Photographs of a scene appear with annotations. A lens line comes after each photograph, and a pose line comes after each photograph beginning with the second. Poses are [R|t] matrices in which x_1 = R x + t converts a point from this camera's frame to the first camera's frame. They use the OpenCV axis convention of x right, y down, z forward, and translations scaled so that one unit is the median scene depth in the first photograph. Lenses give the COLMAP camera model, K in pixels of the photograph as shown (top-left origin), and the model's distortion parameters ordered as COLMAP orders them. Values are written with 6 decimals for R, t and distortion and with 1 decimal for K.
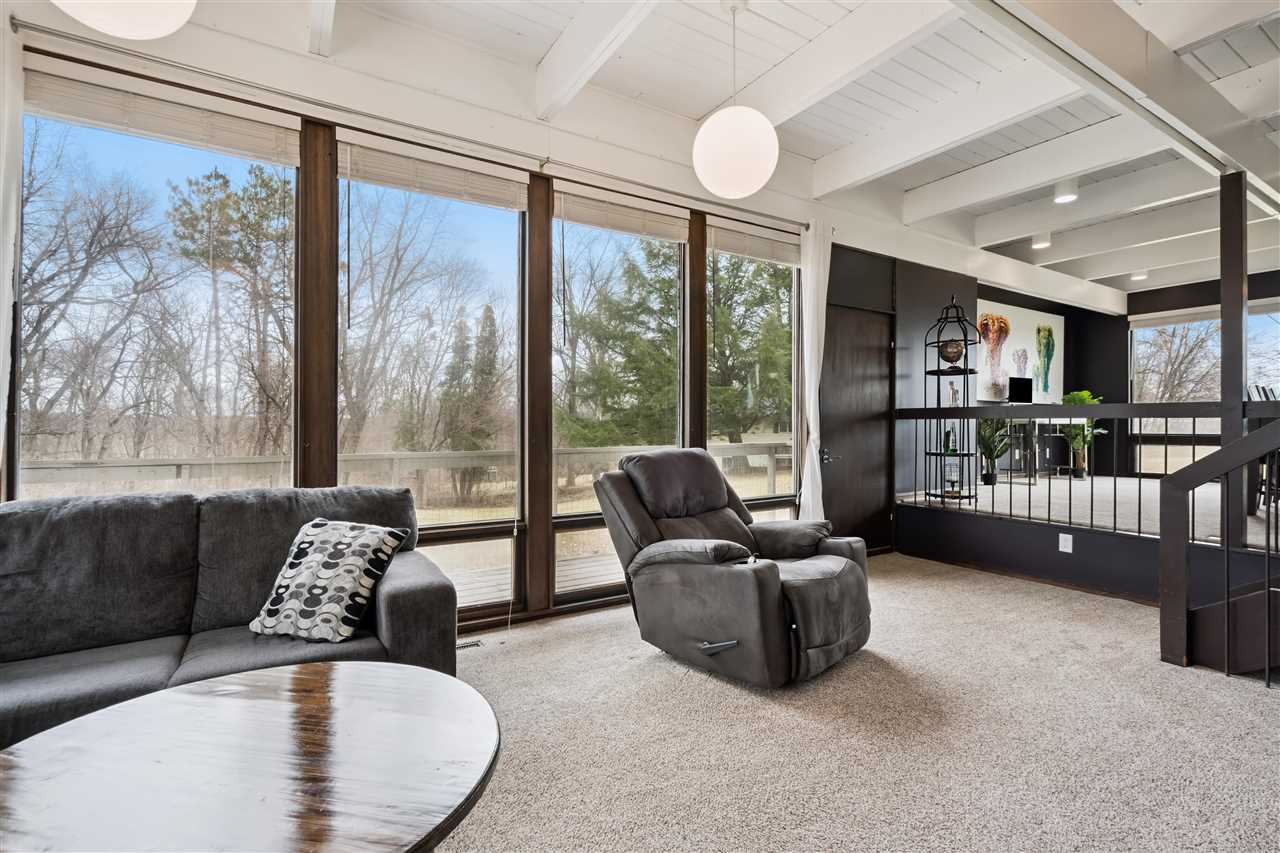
lens RADIAL K [[588.0, 0, 642.4], [0, 588.0, 428.1], [0, 0, 1]] dist [-0.006083, 0.002967]
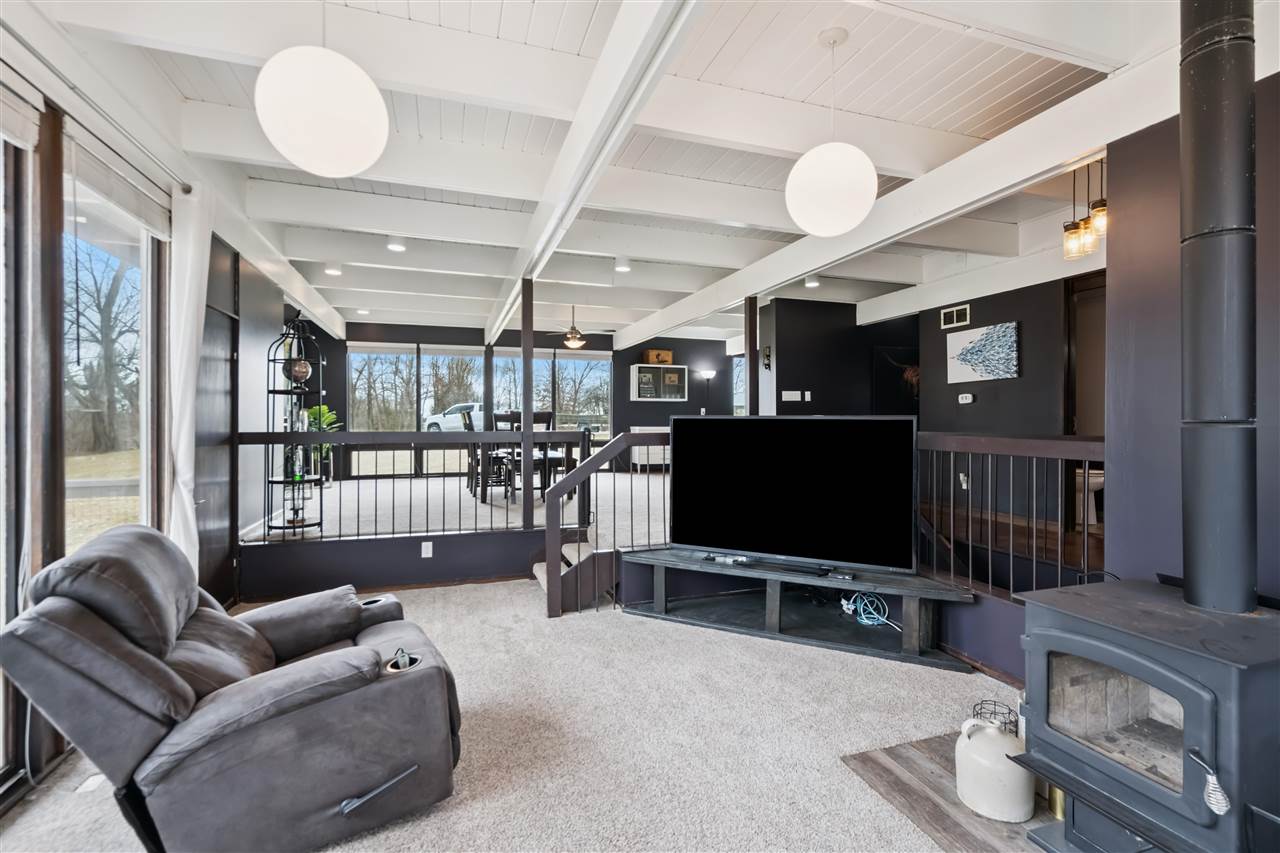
lens RADIAL K [[588.0, 0, 642.7], [0, 588.0, 419.3], [0, 0, 1]] dist [-0.006083, 0.002967]
pose [[0.218605, 0.000418, 0.975813, -0.336450], [0.003045, 0.999995, -0.001110, -0.063313], [-0.975809, 0.003214, 0.218602, 0.326435]]
